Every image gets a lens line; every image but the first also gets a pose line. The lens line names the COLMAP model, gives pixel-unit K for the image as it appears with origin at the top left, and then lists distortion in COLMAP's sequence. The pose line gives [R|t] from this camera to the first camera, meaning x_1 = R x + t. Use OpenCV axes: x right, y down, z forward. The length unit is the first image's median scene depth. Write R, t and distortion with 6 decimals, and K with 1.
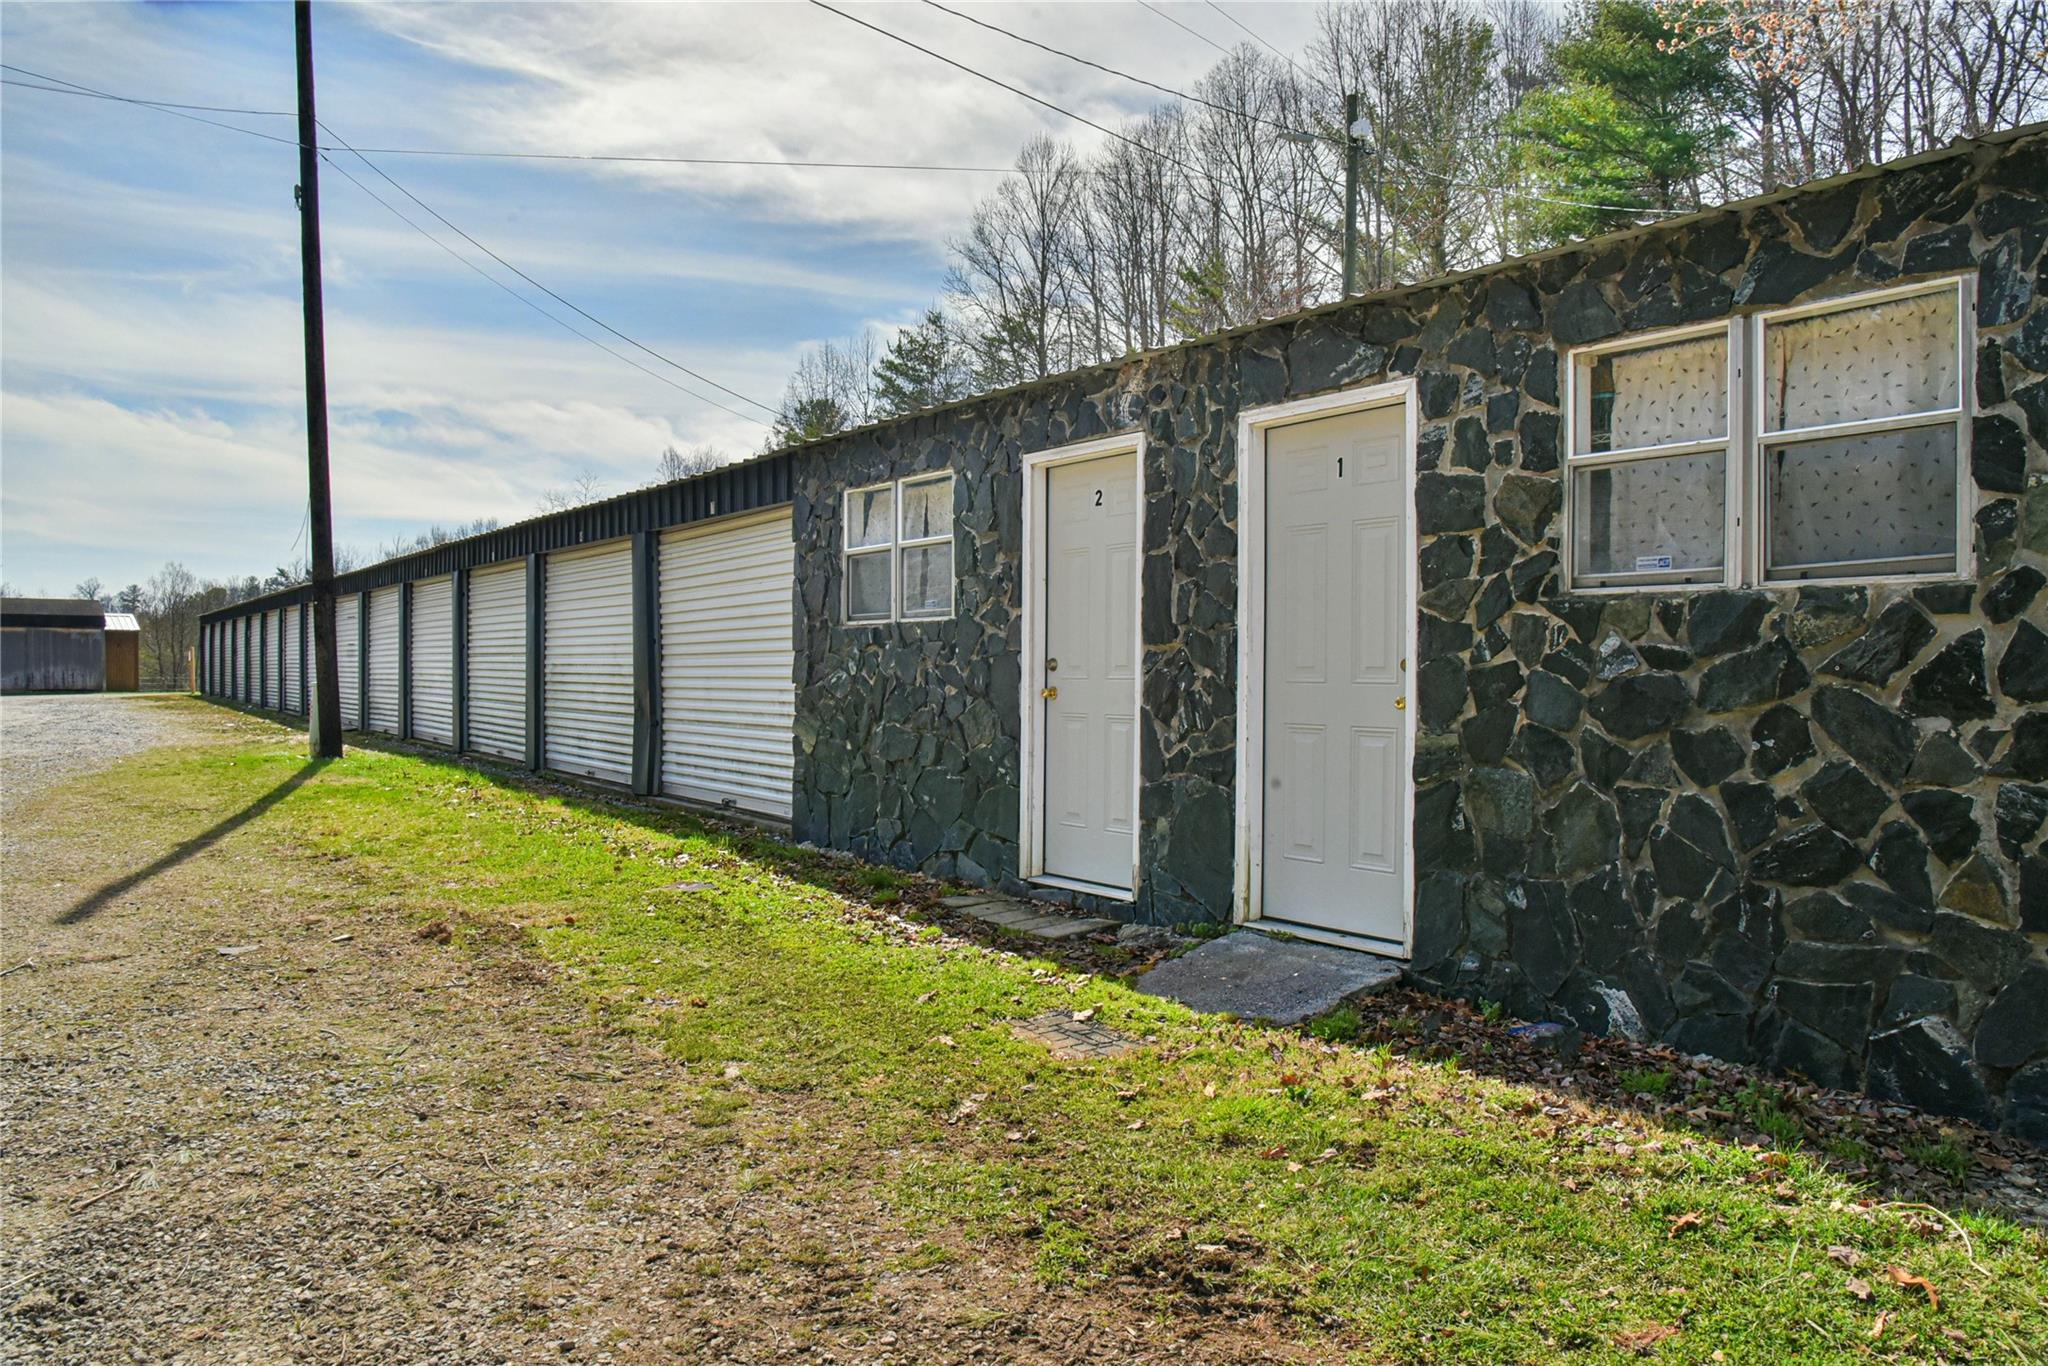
lens RADIAL K [[1393.0, 0, 1024.0], [0, 1393.0, 683.0], [0, 0, 1]] dist [-0.105455, 0.046897]
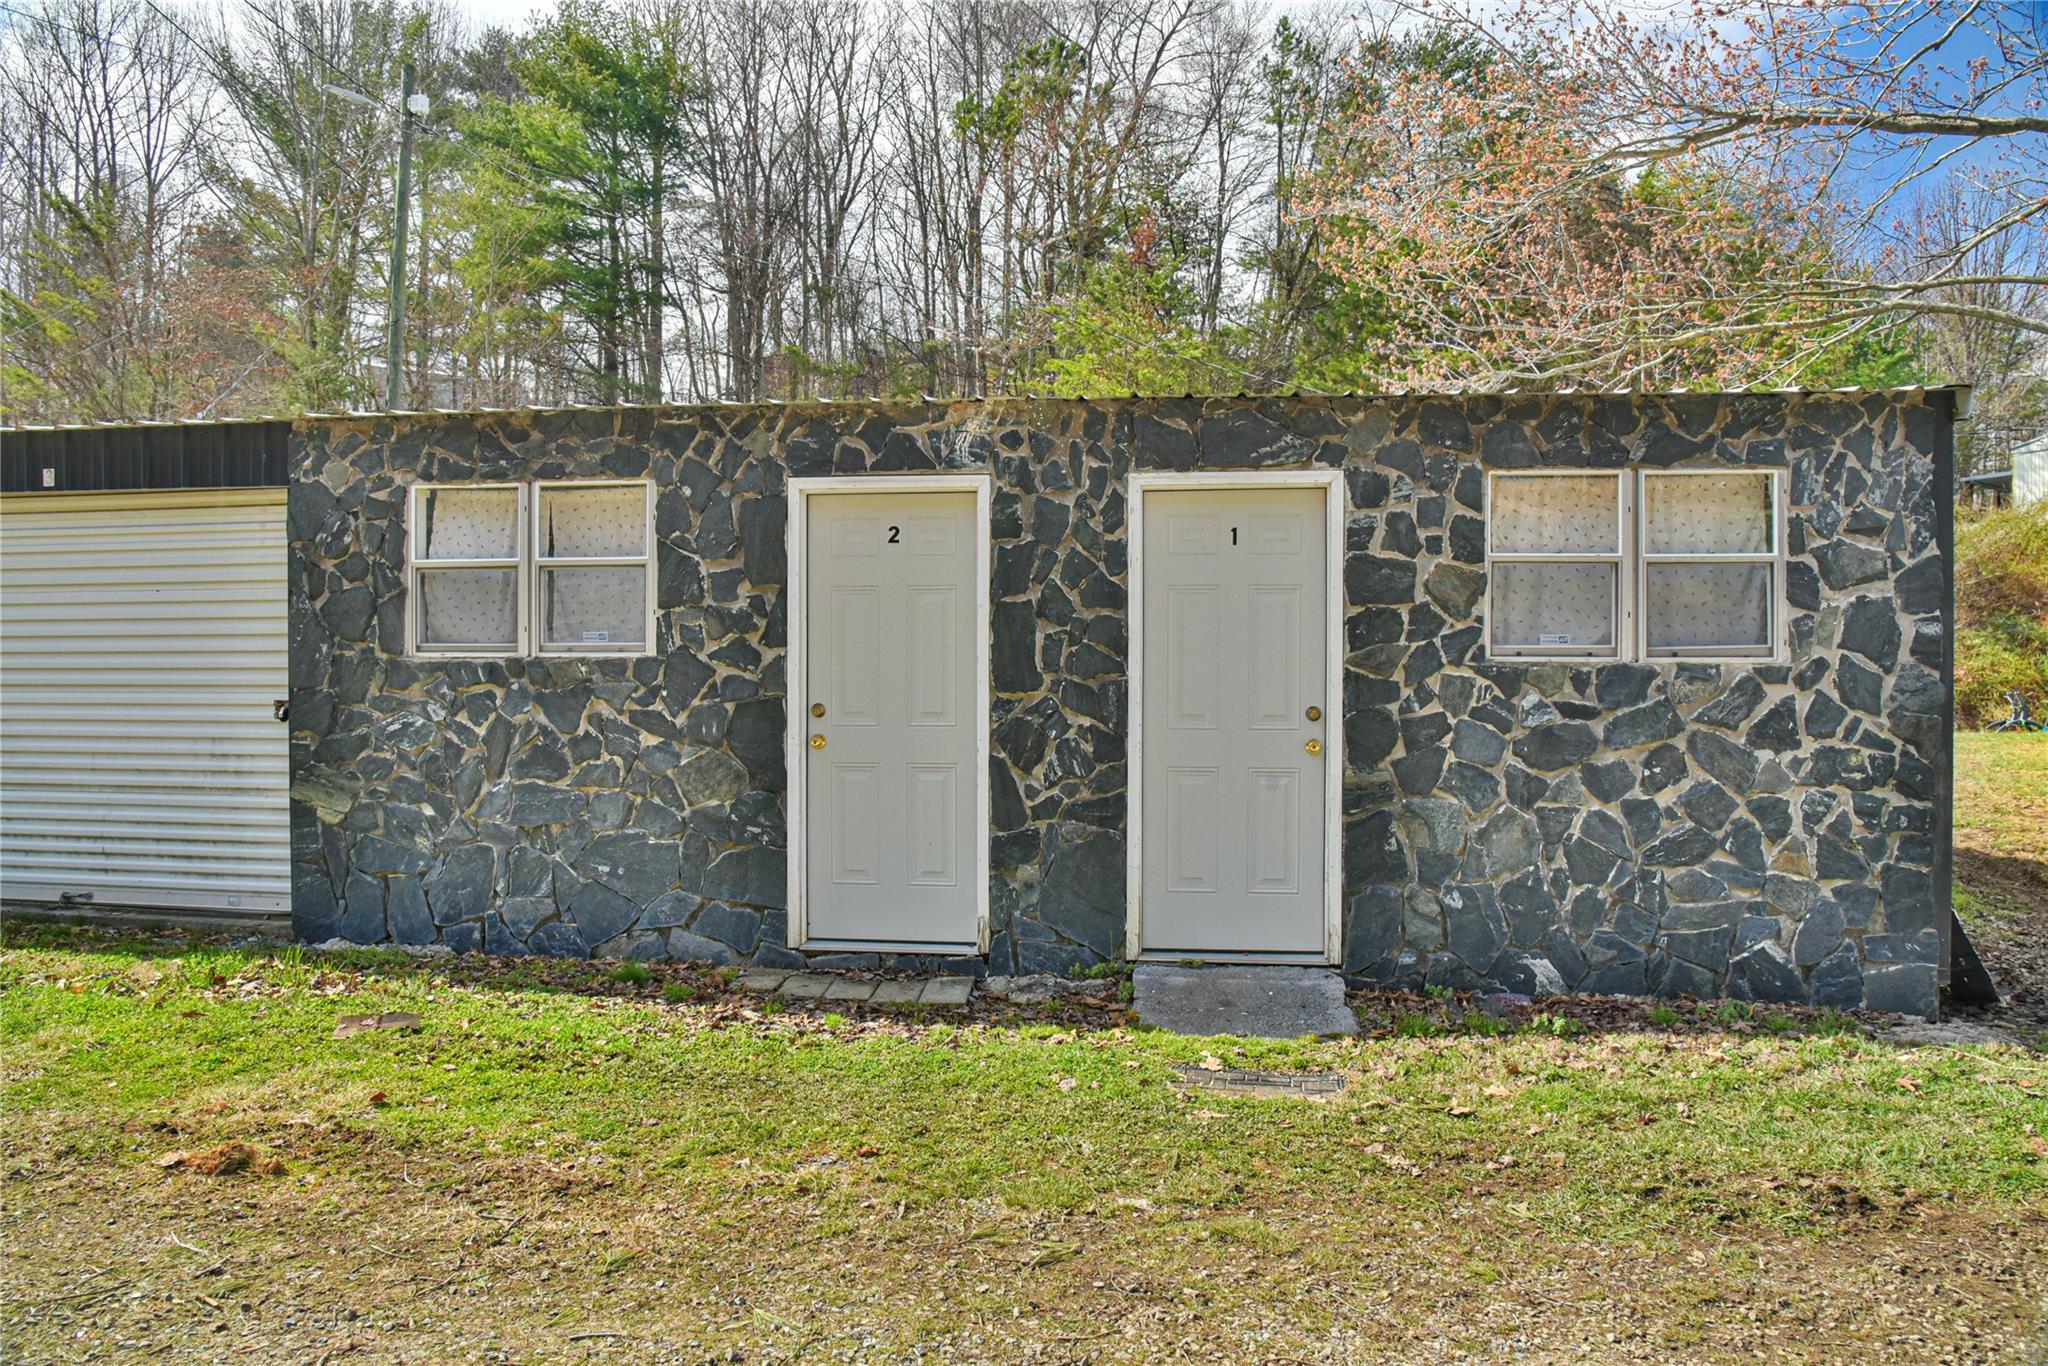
lens RADIAL K [[1393.0, 0, 1024.0], [0, 1393.0, 683.0], [0, 0, 1]] dist [-0.105455, 0.046897]
pose [[0.691705, -0.005029, 0.722163, -0.824924], [0.007246, 0.999974, 0.000024, -0.045695], [-0.722144, 0.005217, 0.691723, 0.410715]]
